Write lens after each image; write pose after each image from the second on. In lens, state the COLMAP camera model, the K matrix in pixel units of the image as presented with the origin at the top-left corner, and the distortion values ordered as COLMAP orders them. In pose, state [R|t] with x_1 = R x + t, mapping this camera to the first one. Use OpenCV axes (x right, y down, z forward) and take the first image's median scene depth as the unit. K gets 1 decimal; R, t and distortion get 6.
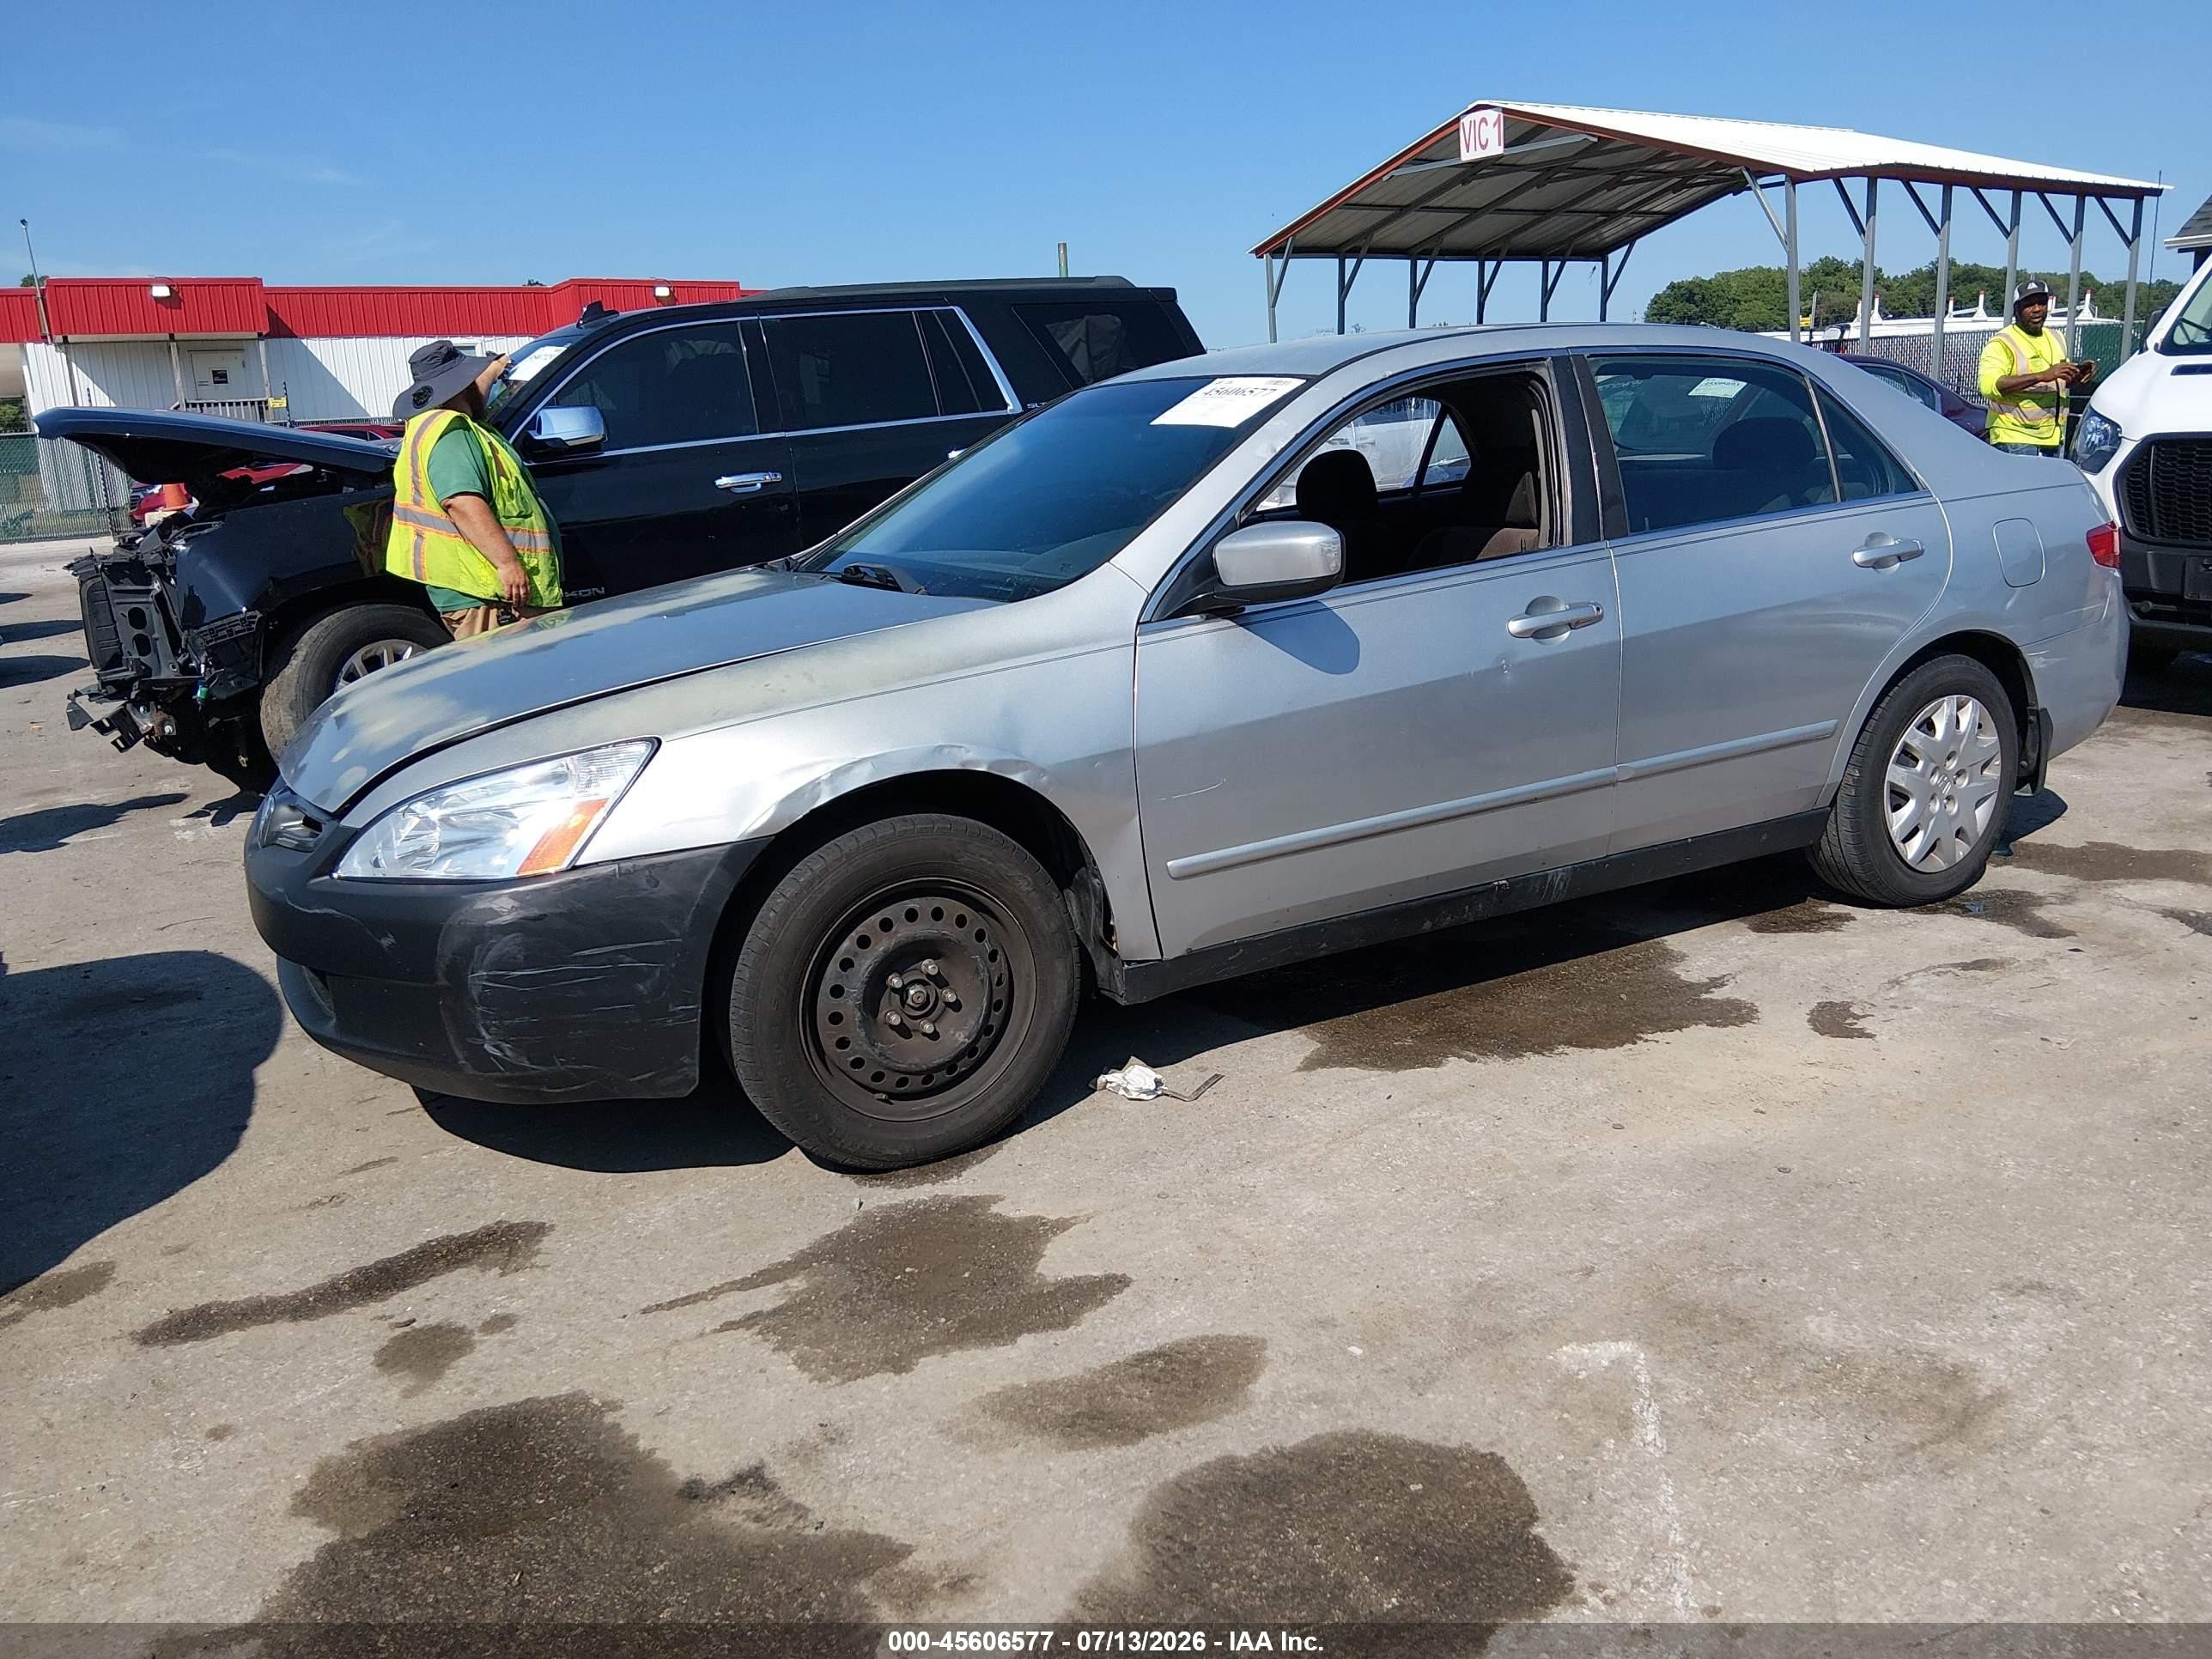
lens RADIAL K [[1787.6, 0, 1113.4], [0, 1787.6, 834.7], [0, 0, 1]] dist [0.000644, -0.002609]
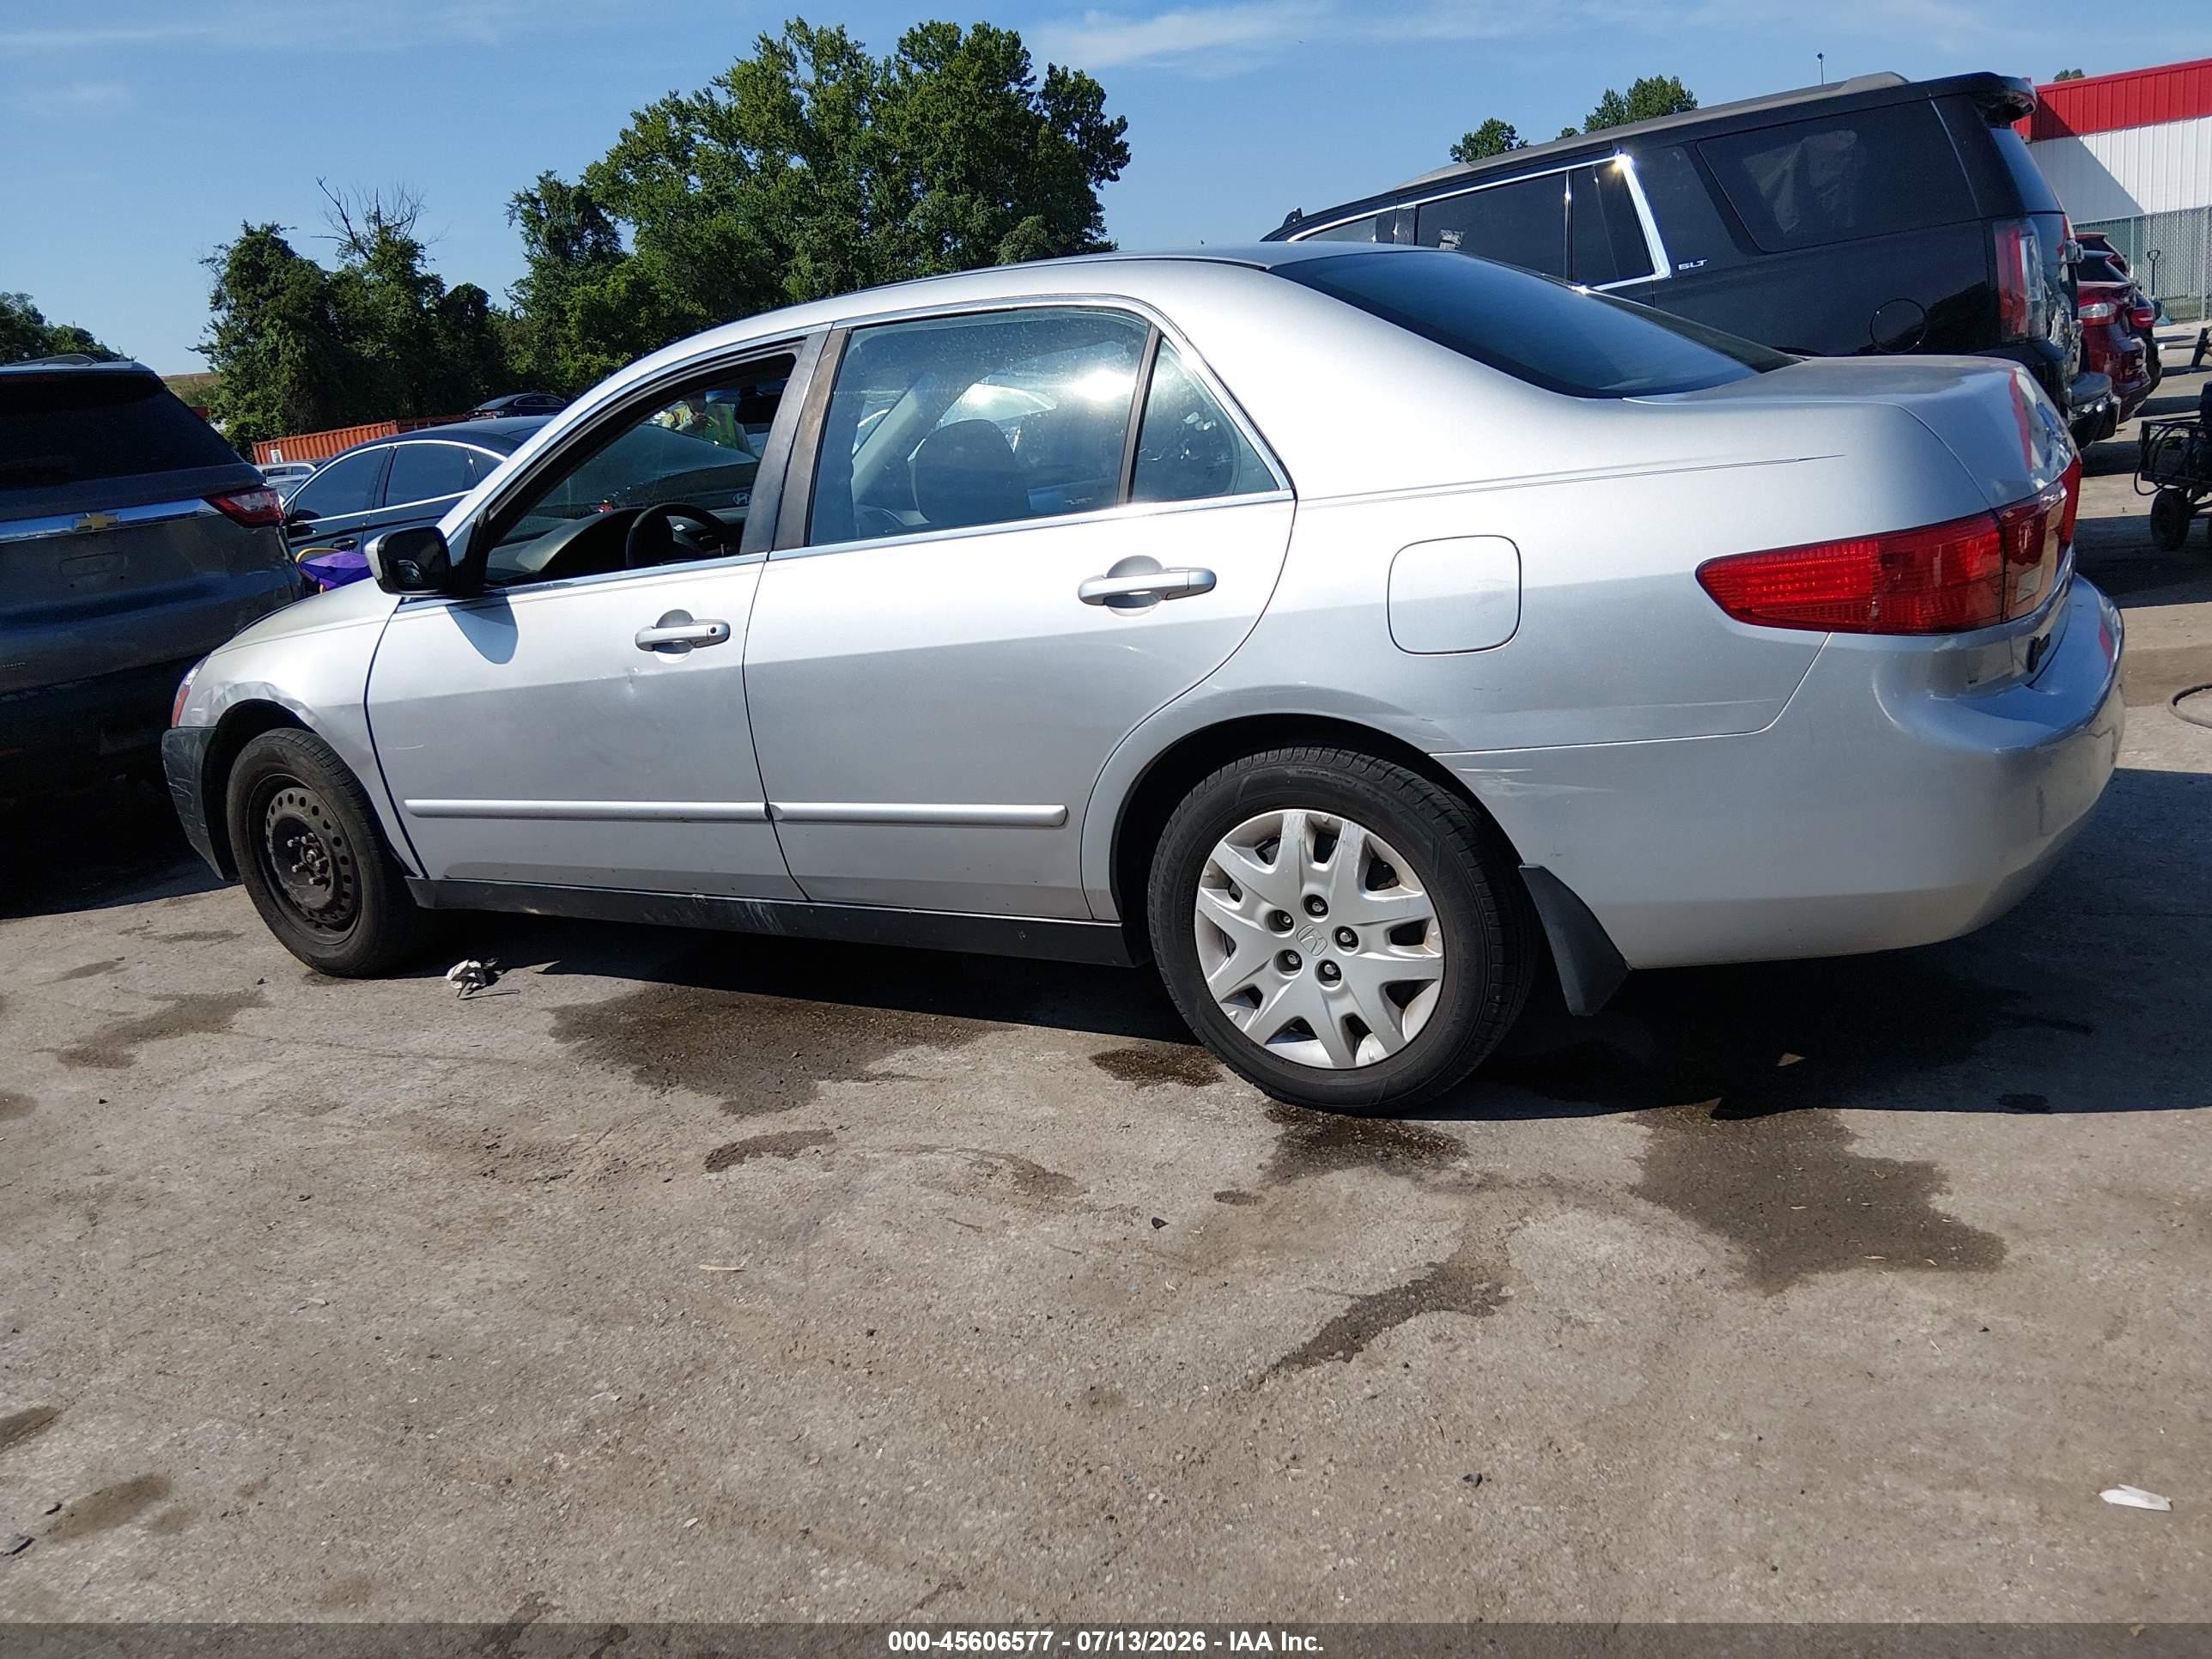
lens RADIAL K [[1668.9, 0, 1093.3], [0, 1668.9, 832.7], [0, 0, 1]] dist [0.051679, -0.091648]
pose [[0.468901, 0.214597, -0.856784, 0.724880], [-0.101916, 0.976702, 0.188855, -0.133663], [0.877351, -0.001234, 0.479848, 0.497160]]
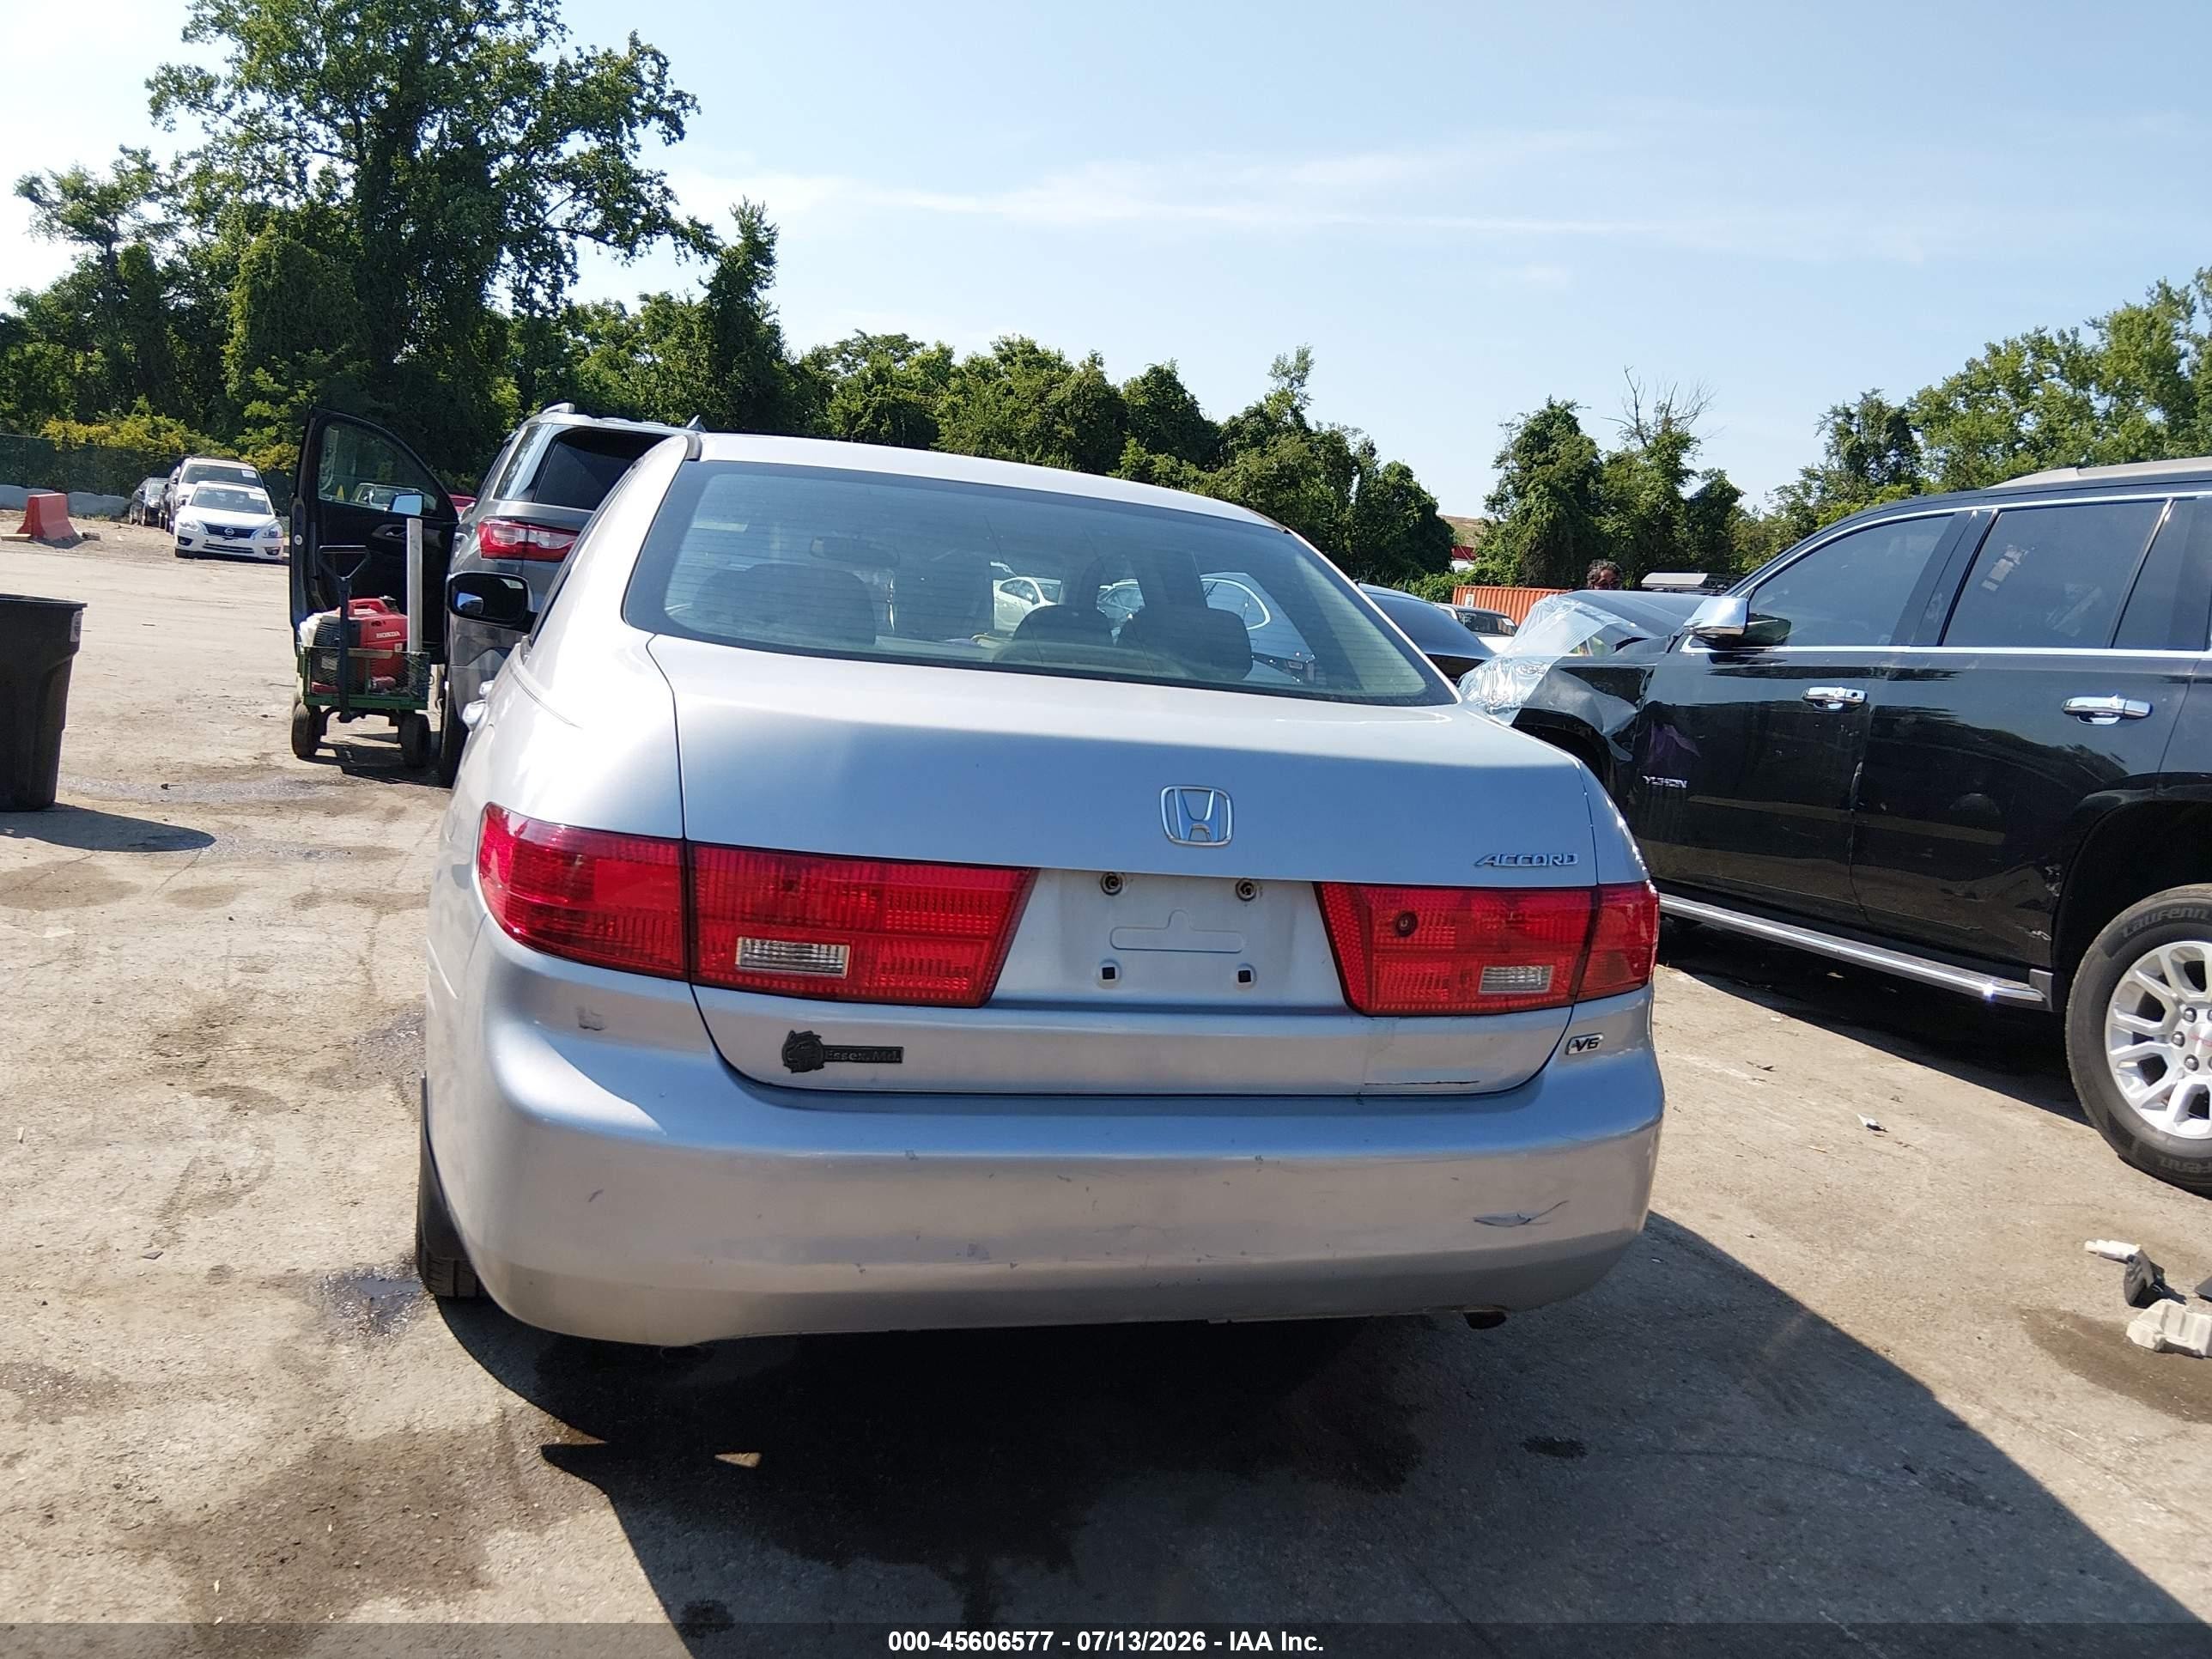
lens RADIAL K [[1674.4, 0, 1085.0], [0, 1674.4, 816.3], [0, 0, 1]] dist [0.050662, -0.091183]
pose [[-0.228754, 0.151572, -0.961612, 0.760597], [-0.309894, 0.925079, 0.219533, -0.253644], [0.922842, 0.348217, -0.164644, 0.993098]]
